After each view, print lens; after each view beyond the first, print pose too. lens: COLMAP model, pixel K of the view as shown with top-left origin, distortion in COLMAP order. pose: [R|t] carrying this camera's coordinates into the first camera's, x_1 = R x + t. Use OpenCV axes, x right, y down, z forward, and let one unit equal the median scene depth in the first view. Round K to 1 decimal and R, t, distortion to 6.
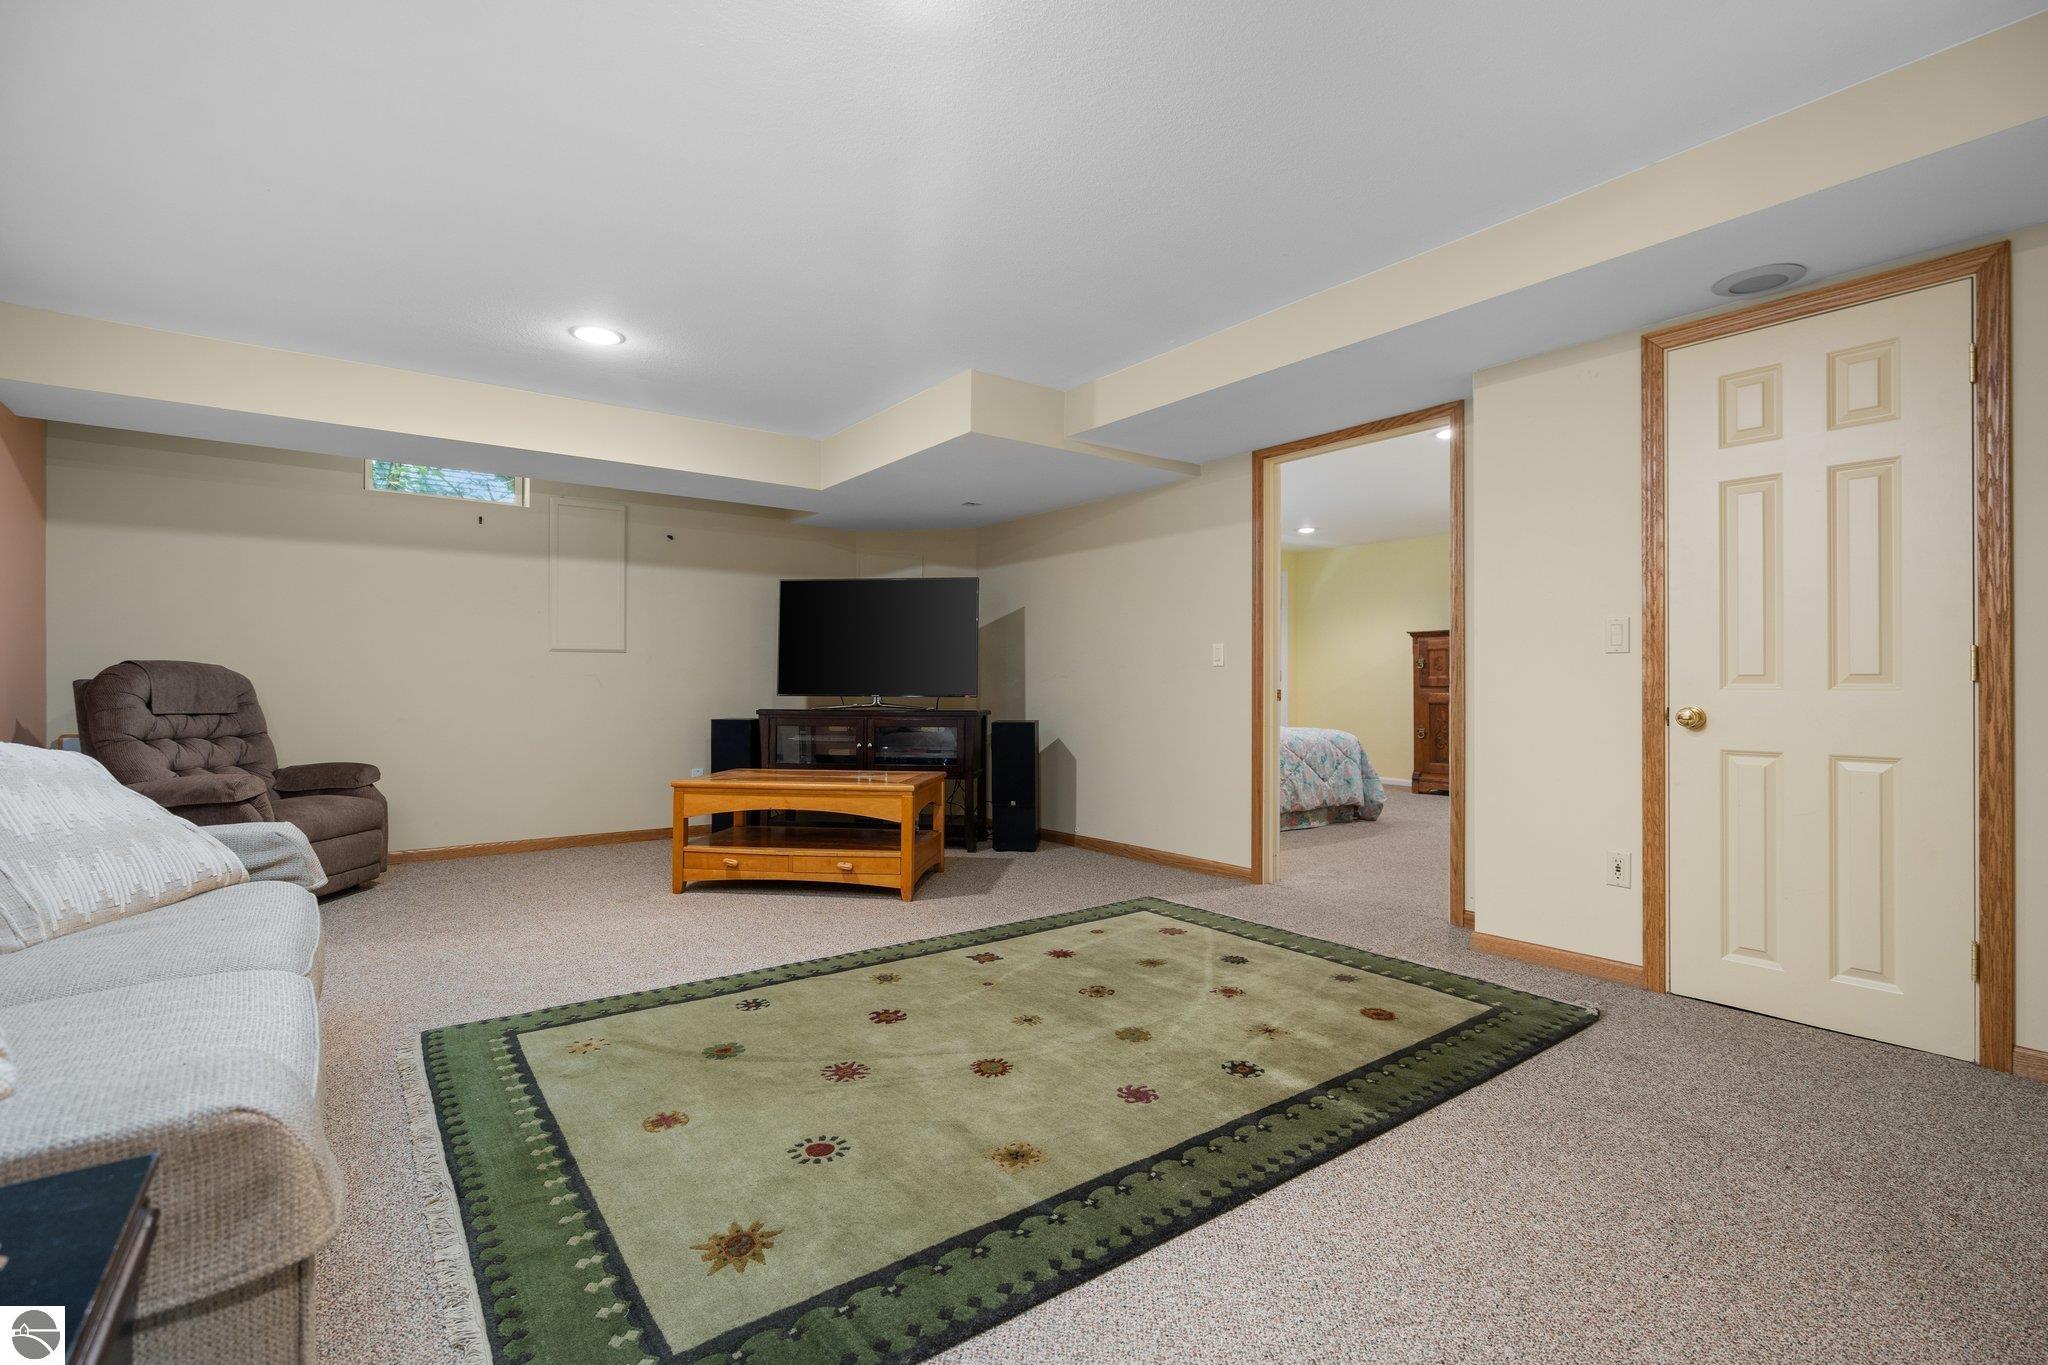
lens RADIAL K [[944.6, 0, 1015.9], [0, 944.6, 681.1], [0, 0, 1]] dist [-0.002335, 0.000204]
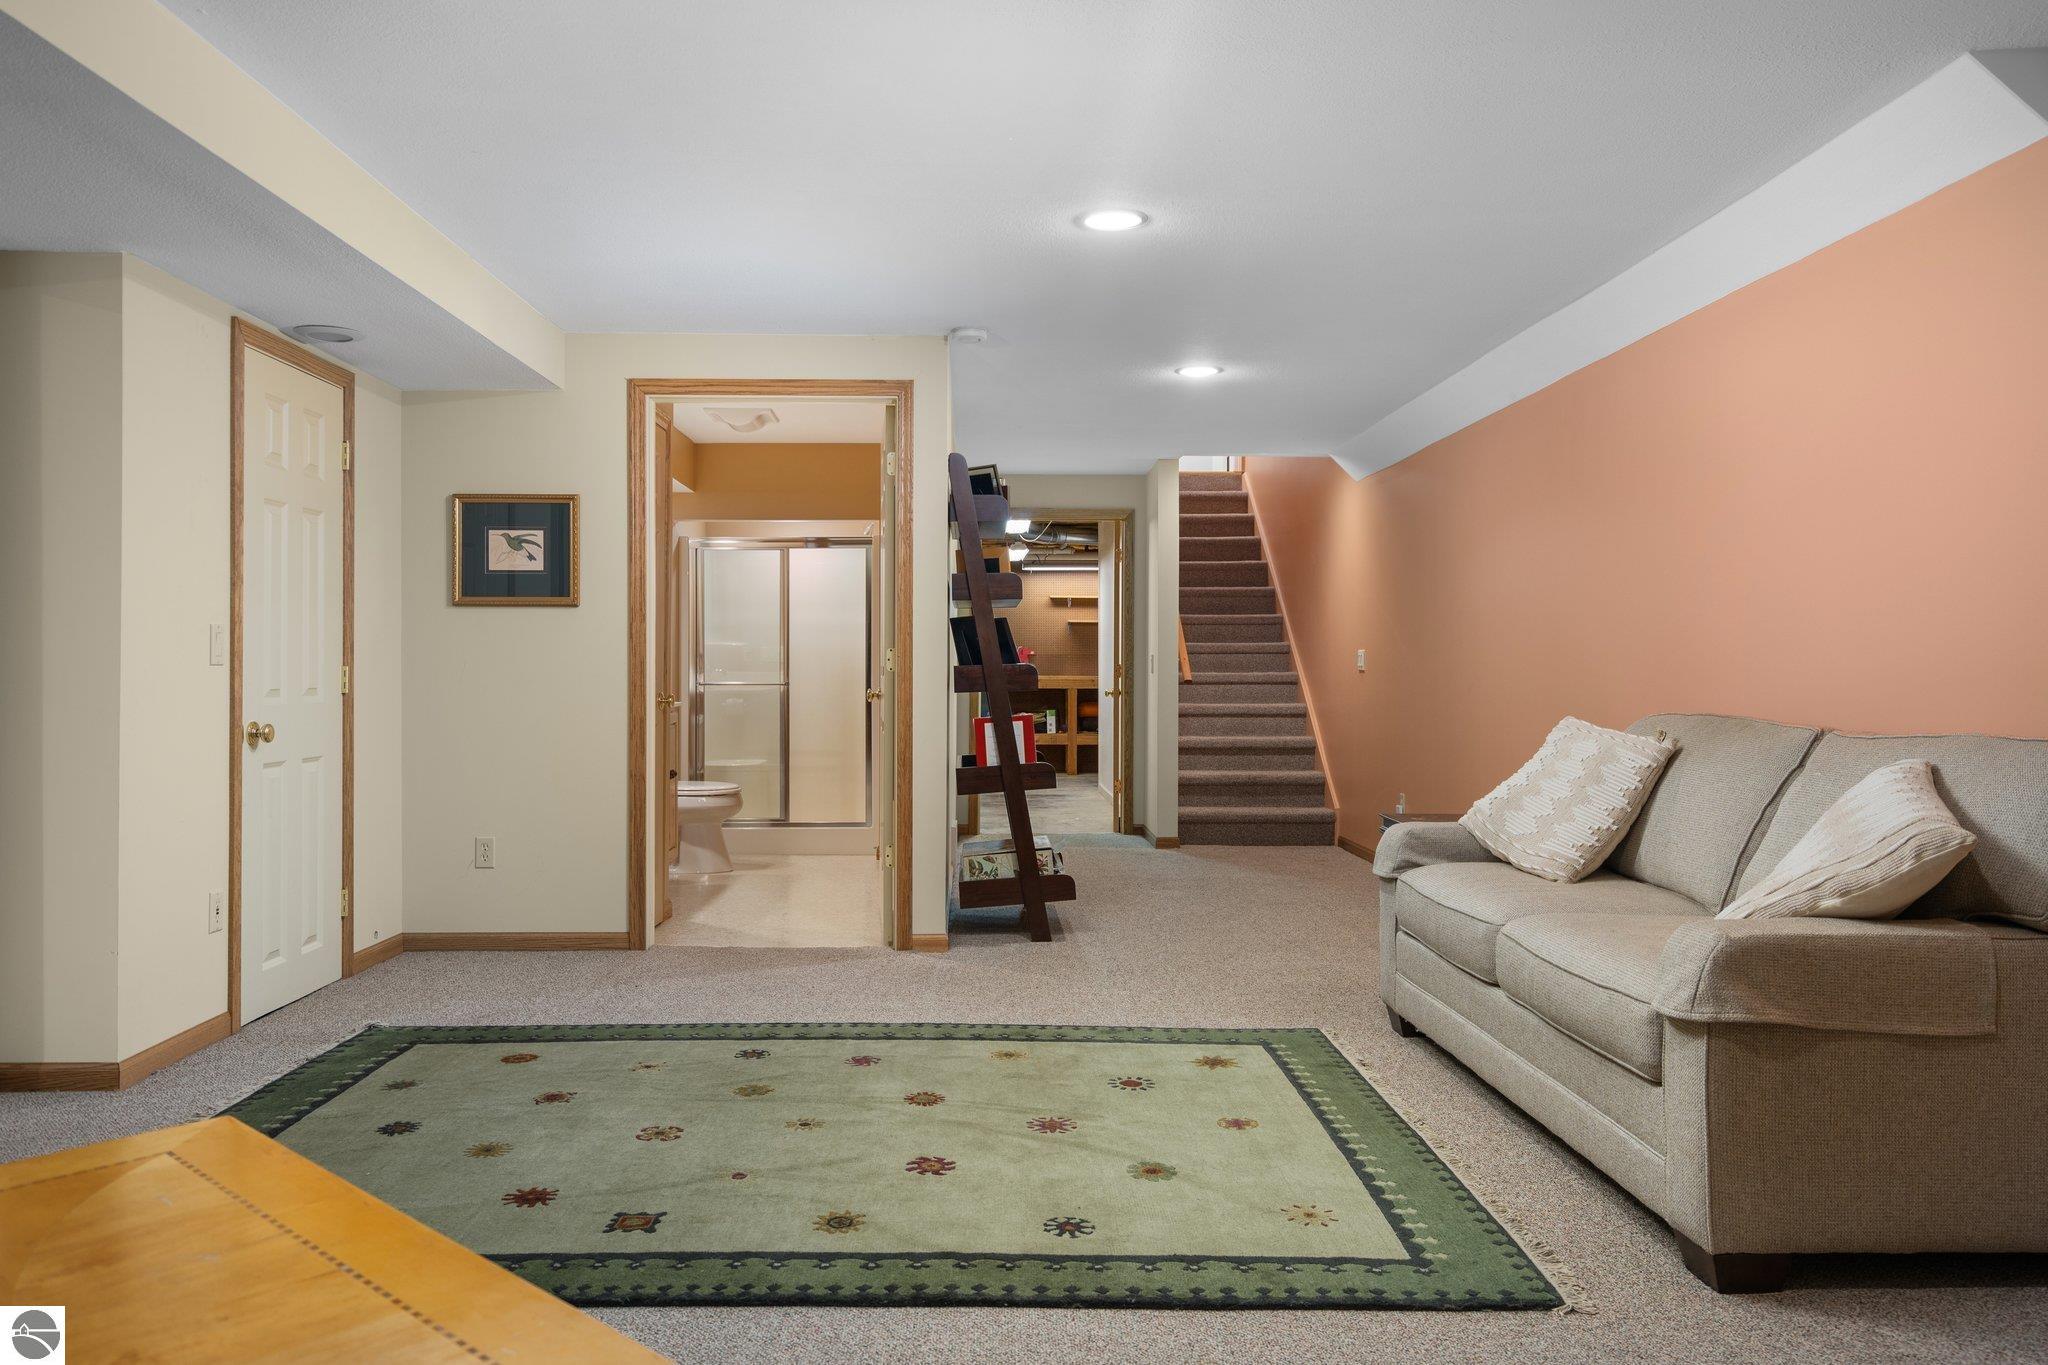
lens RADIAL K [[1464.9, 0, 1030.9], [0, 1464.9, 677.3], [0, 0, 1]] dist [0.006137, 0.002672]
pose [[-0.825715, -0.007853, 0.564033, -0.774871], [-0.006276, 0.999969, 0.004736, -0.030055], [-0.564053, 0.000371, -0.825738, 1.748023]]
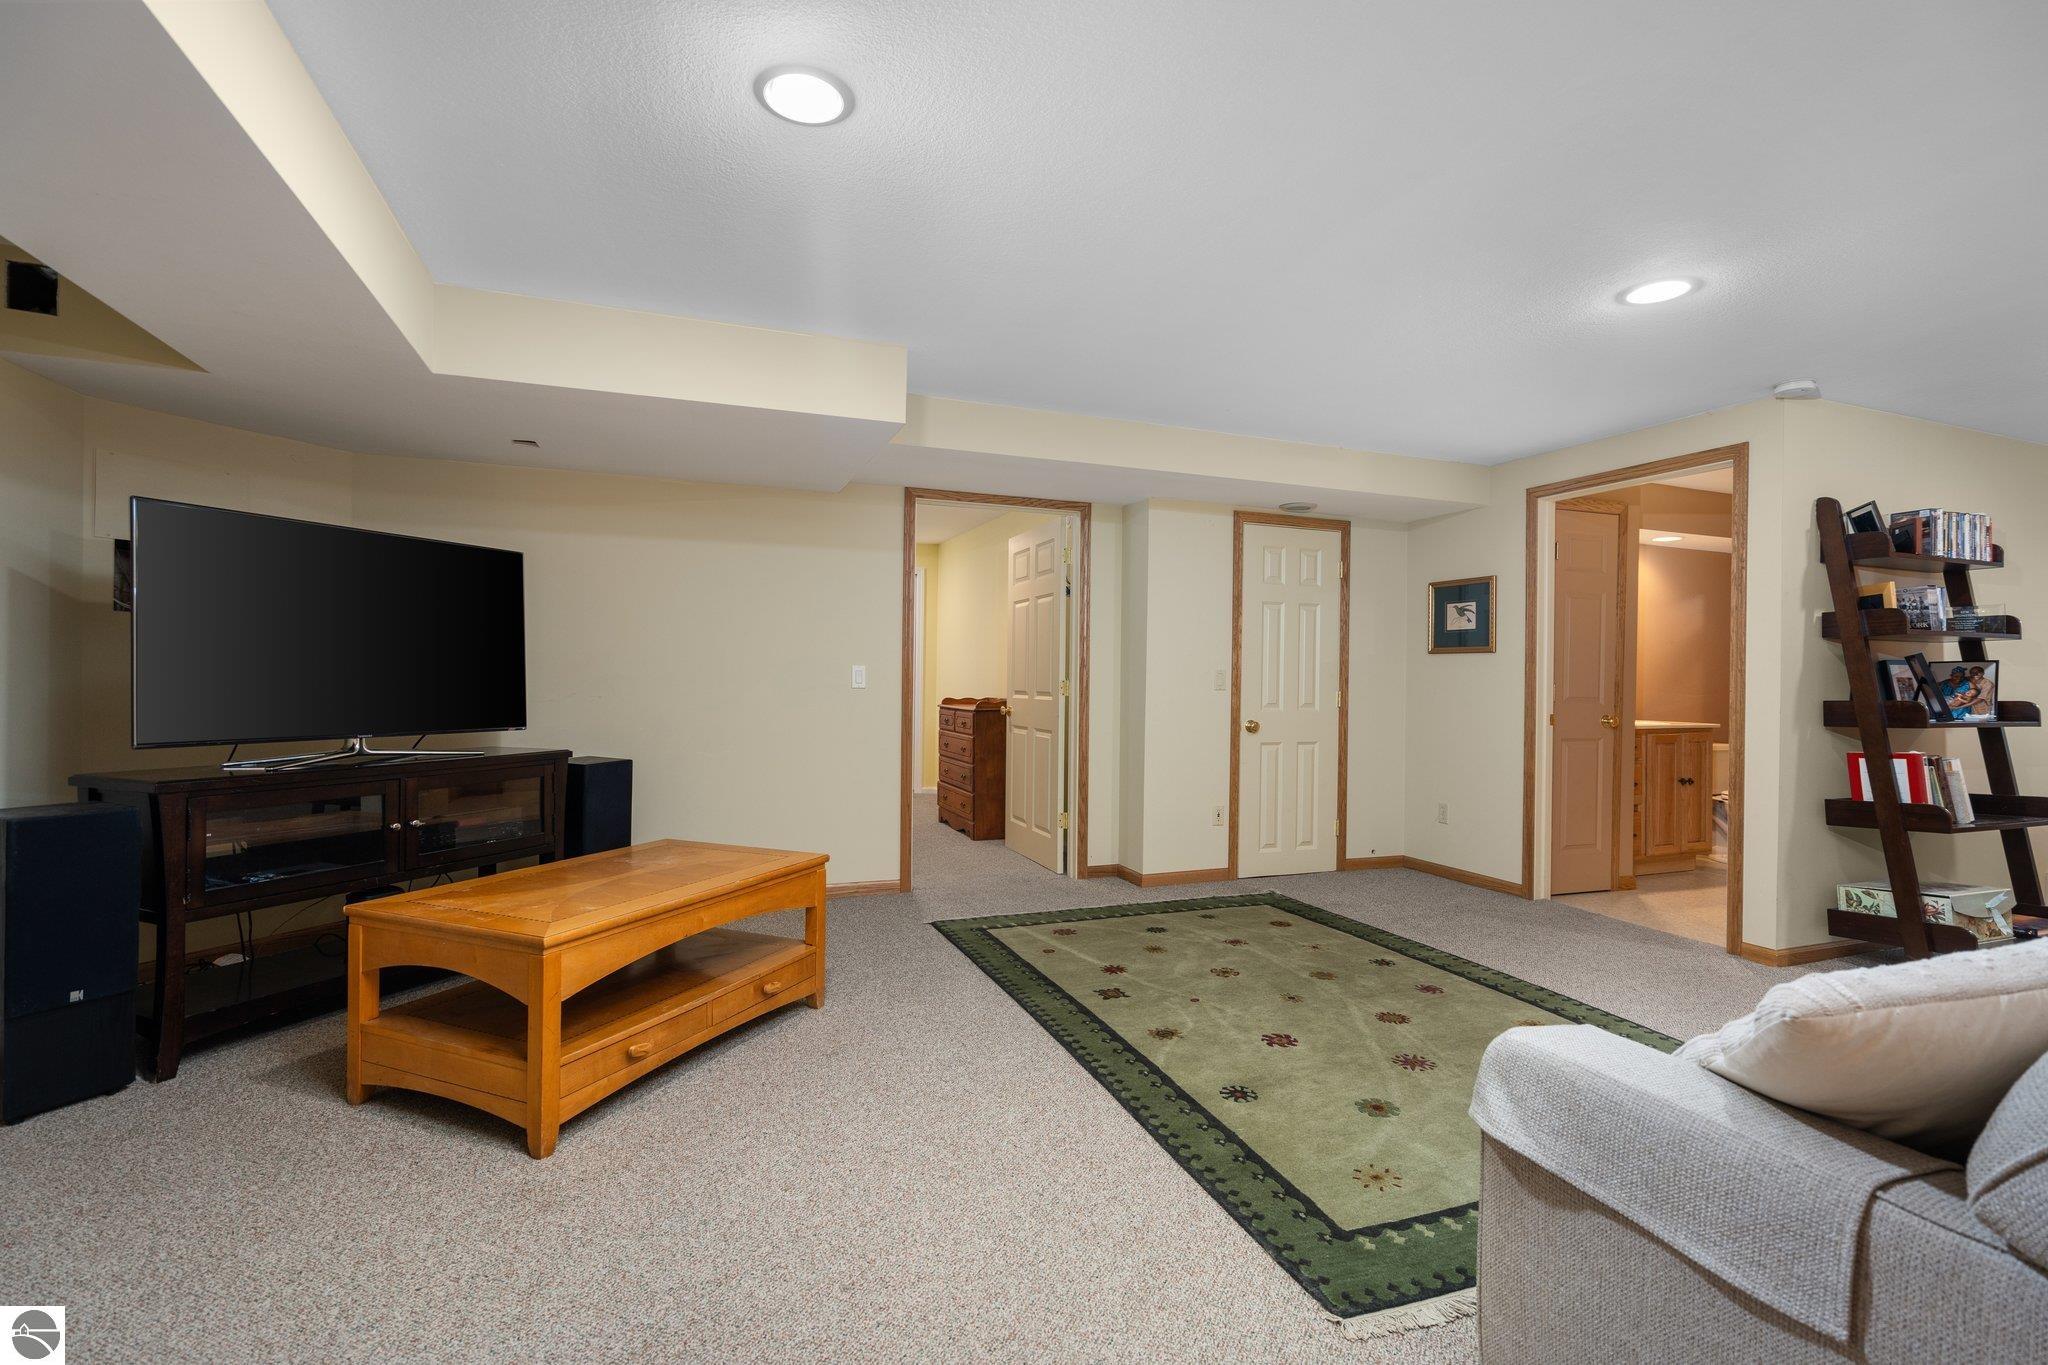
lens RADIAL K [[944.6, 0, 1011.3], [0, 944.6, 682.0], [0, 0, 1]] dist [-0.002335, 0.000204]
pose [[0.268025, -0.005750, 0.963395, -1.157864], [-0.015238, 0.999832, 0.010207, -0.057560], [-0.963291, -0.017416, 0.267892, 0.931528]]
